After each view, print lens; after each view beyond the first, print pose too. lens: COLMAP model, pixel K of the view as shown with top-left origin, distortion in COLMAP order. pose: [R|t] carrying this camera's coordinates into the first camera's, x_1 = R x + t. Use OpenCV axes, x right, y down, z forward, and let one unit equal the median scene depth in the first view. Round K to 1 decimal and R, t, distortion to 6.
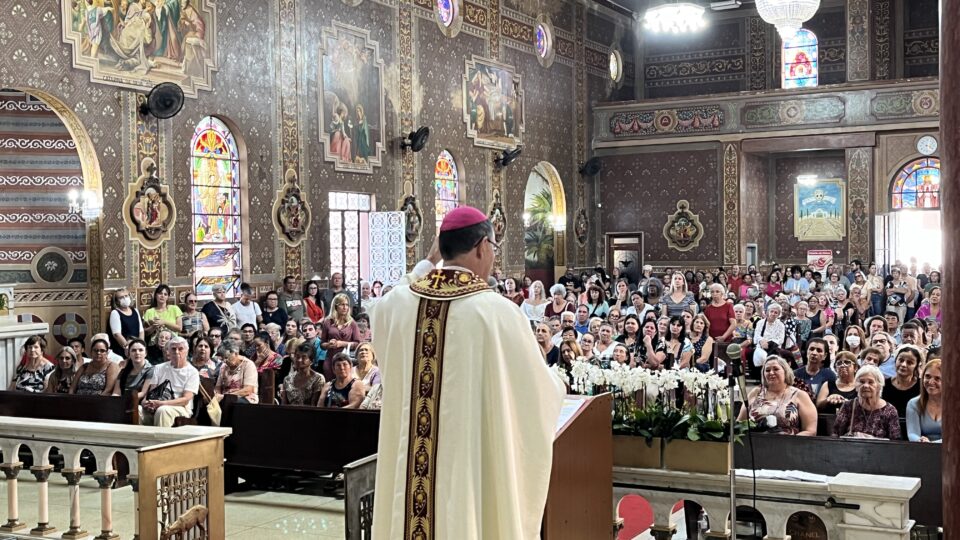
lens RADIAL K [[1194.4, 0, 480.3], [0, 1194.4, 270.3], [0, 0, 1]] dist [0.005511, 0.000000]
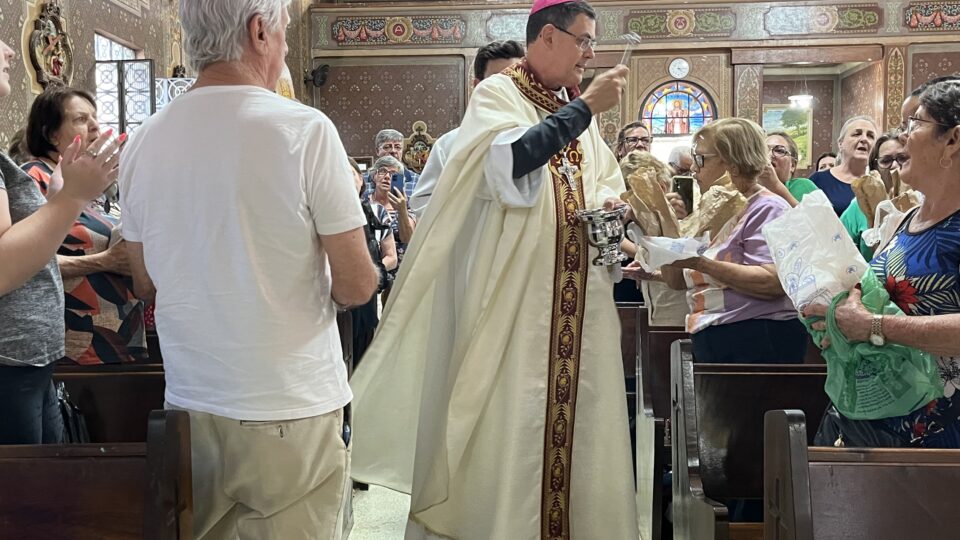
lens RADIAL K [[1009.8, 0, 479.7], [0, 1009.8, 269.8], [0, 0, 1]] dist [0.027819, 0.000000]
pose [[0.896111, -0.022386, 0.443265, -0.131713], [0.009941, 0.999489, 0.030378, 0.030551], [-0.443719, -0.022816, 0.895876, 0.327762]]
